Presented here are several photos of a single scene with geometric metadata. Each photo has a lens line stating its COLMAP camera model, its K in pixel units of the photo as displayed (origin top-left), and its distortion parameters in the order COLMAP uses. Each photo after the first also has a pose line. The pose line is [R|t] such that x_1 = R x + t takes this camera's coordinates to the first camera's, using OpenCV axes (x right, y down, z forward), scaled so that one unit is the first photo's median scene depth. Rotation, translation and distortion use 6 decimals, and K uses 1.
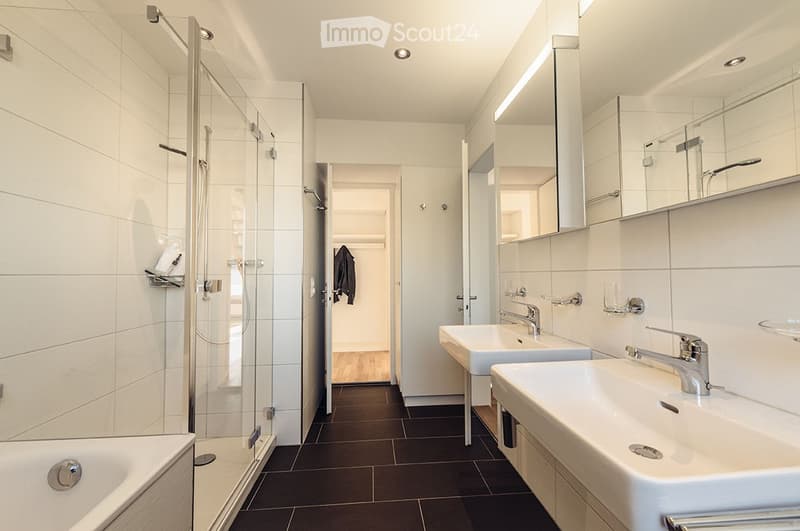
lens RADIAL K [[324.9, 0, 400.0], [0, 324.9, 265.5], [0, 0, 1]] dist [-0.001367, -0.000647]
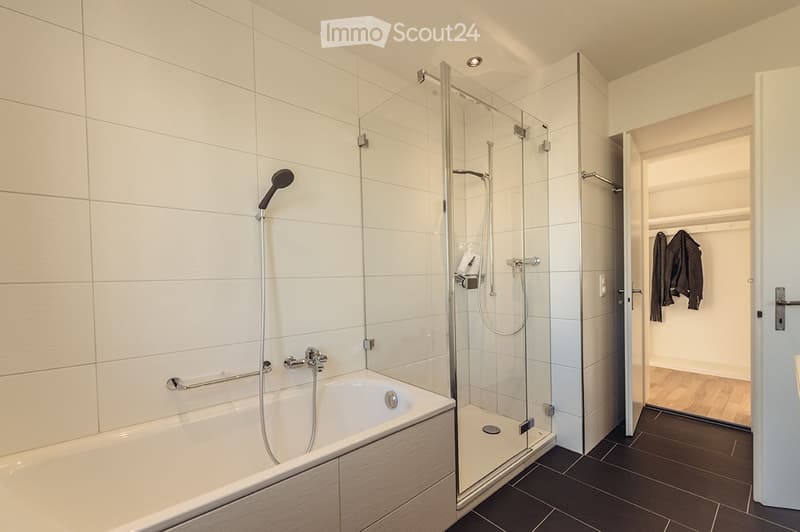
lens RADIAL K [[328.1, 0, 399.3], [0, 328.1, 283.8], [0, 0, 1]] dist [0.001694, 0.000179]
pose [[0.580234, 0.009273, -0.814397, 0.150629], [0.043952, 0.998122, 0.042679, 0.001538], [0.813263, -0.060558, 0.578736, 0.058717]]
